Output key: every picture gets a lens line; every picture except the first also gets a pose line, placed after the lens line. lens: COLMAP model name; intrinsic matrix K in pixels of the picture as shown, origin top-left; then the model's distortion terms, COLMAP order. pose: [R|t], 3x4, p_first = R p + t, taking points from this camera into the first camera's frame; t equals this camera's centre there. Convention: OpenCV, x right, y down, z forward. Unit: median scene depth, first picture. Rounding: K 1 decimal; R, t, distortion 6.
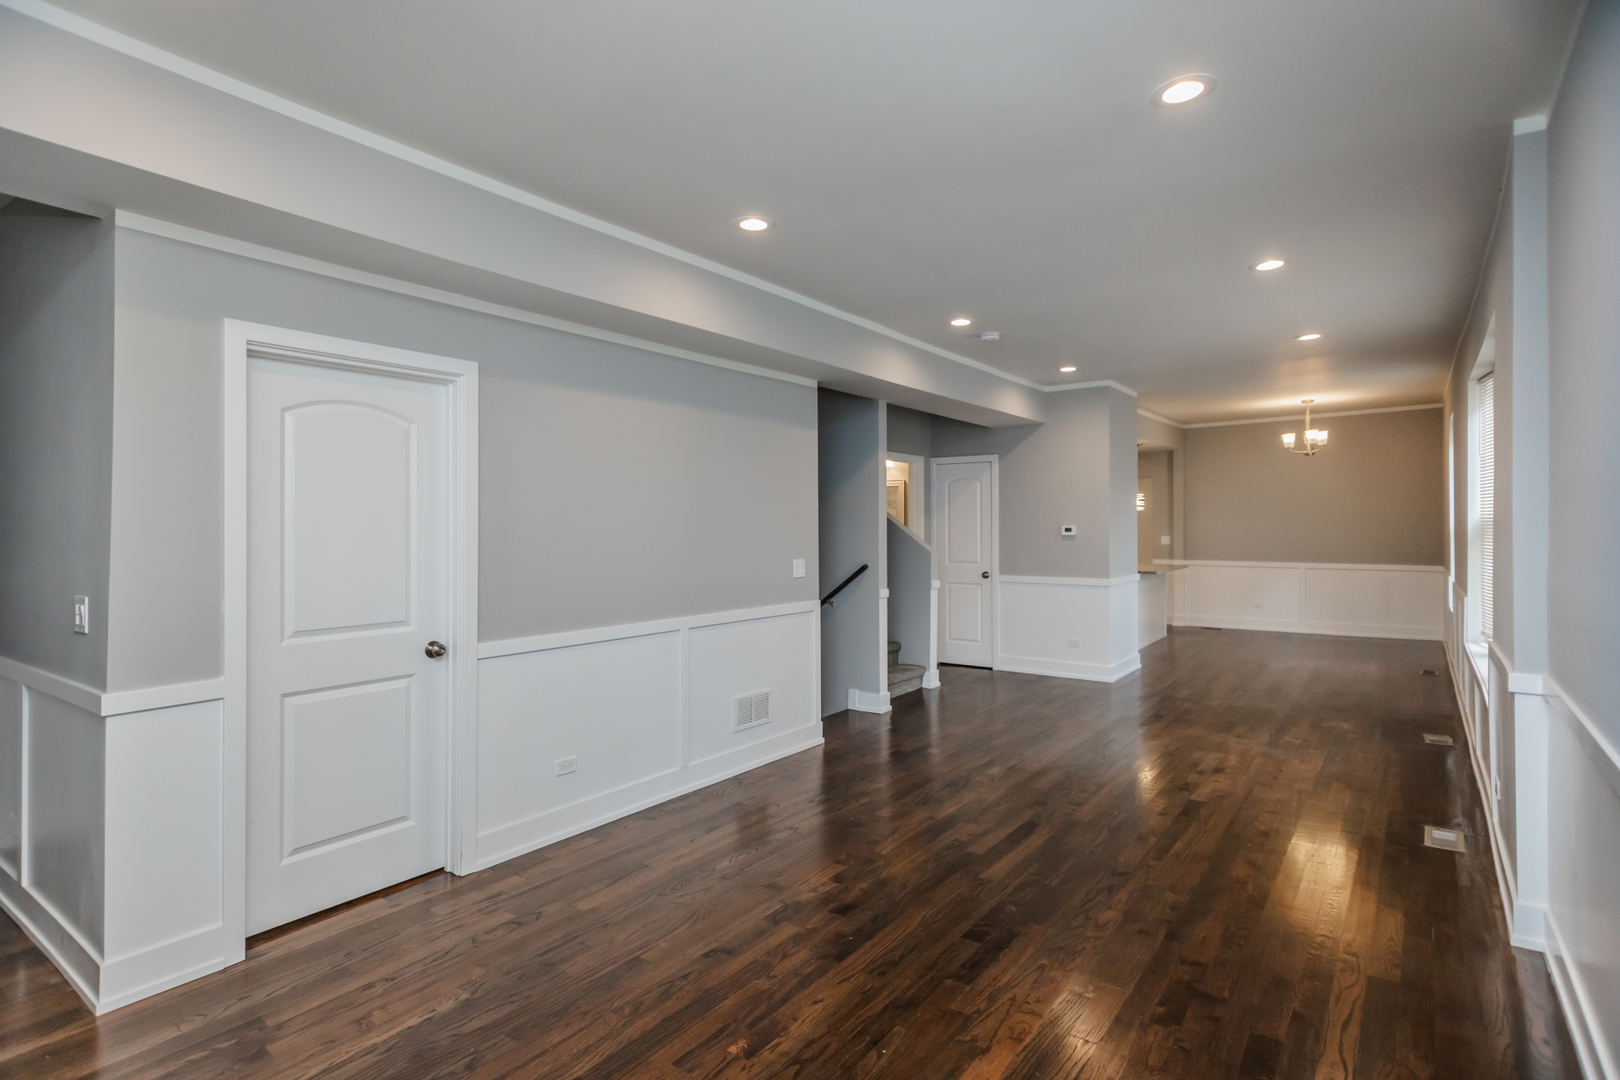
lens RADIAL K [[823.6, 0, 812.9], [0, 823.6, 516.3], [0, 0, 1]] dist [-0.000454, -0.000062]
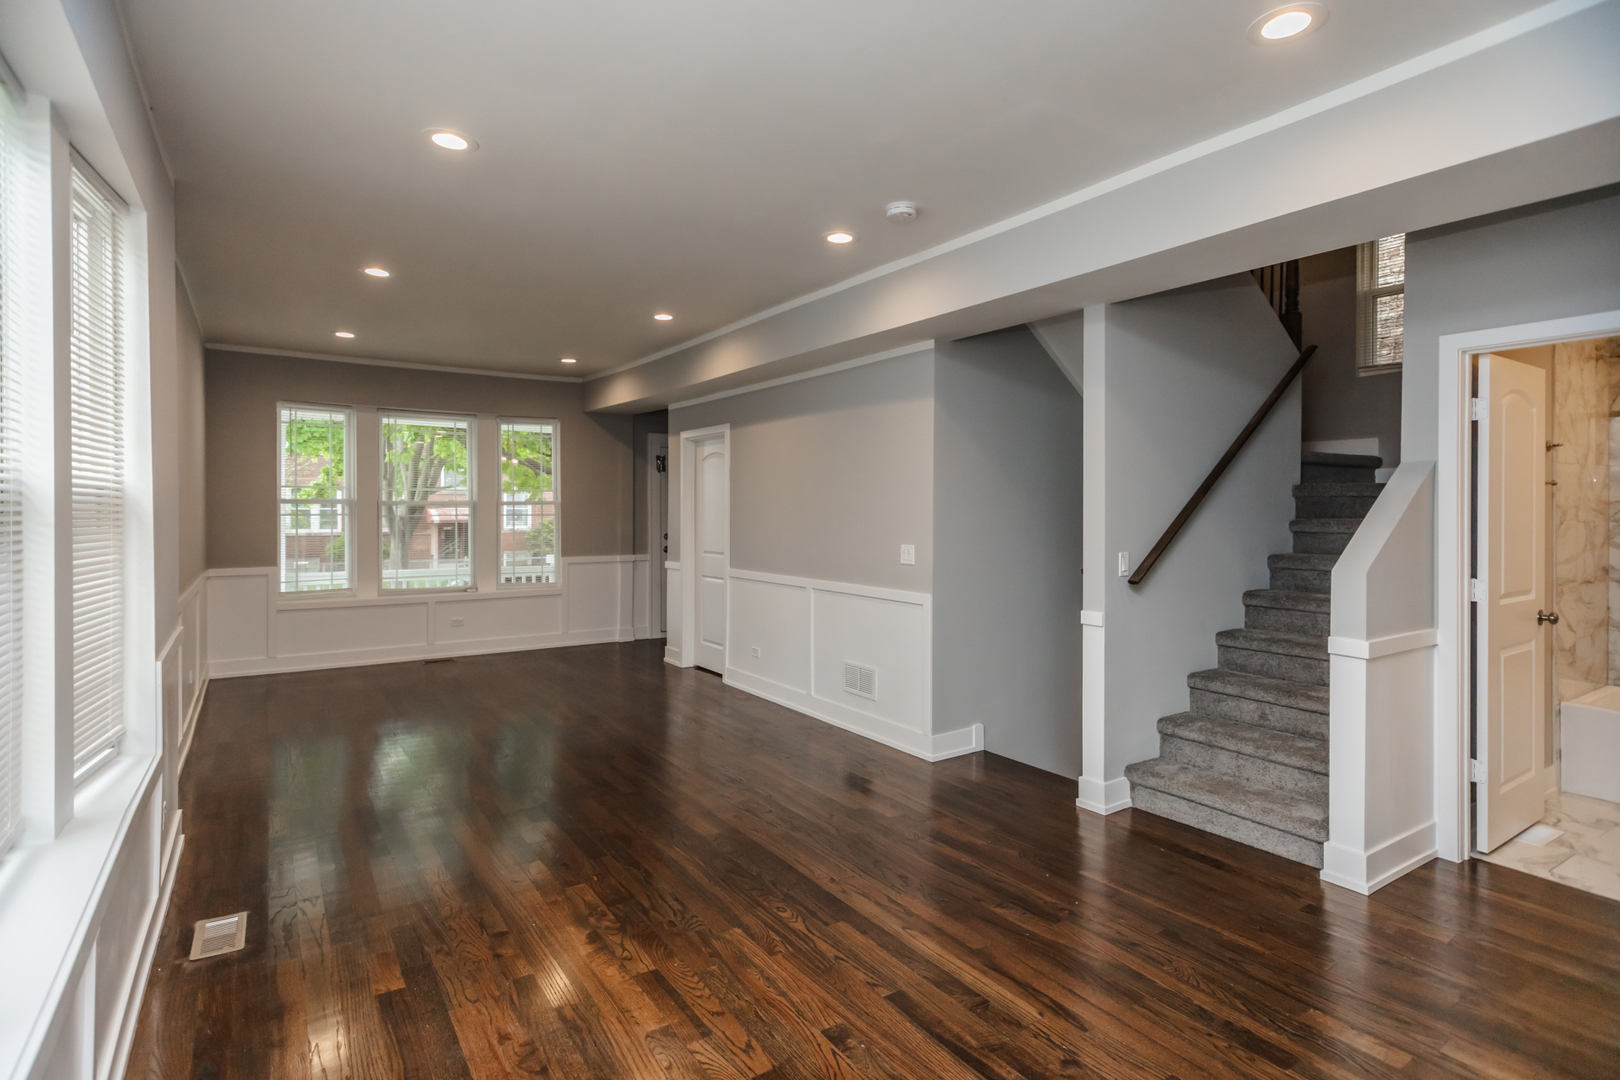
lens RADIAL K [[823.6, 0, 812.9], [0, 823.6, 516.3], [0, 0, 1]] dist [-0.000454, -0.000062]
pose [[-0.343117, 0.007574, -0.939262, 0.976508], [0.005535, 0.999966, 0.006042, 0.015694], [0.939277, -0.003126, -0.343147, 1.344249]]
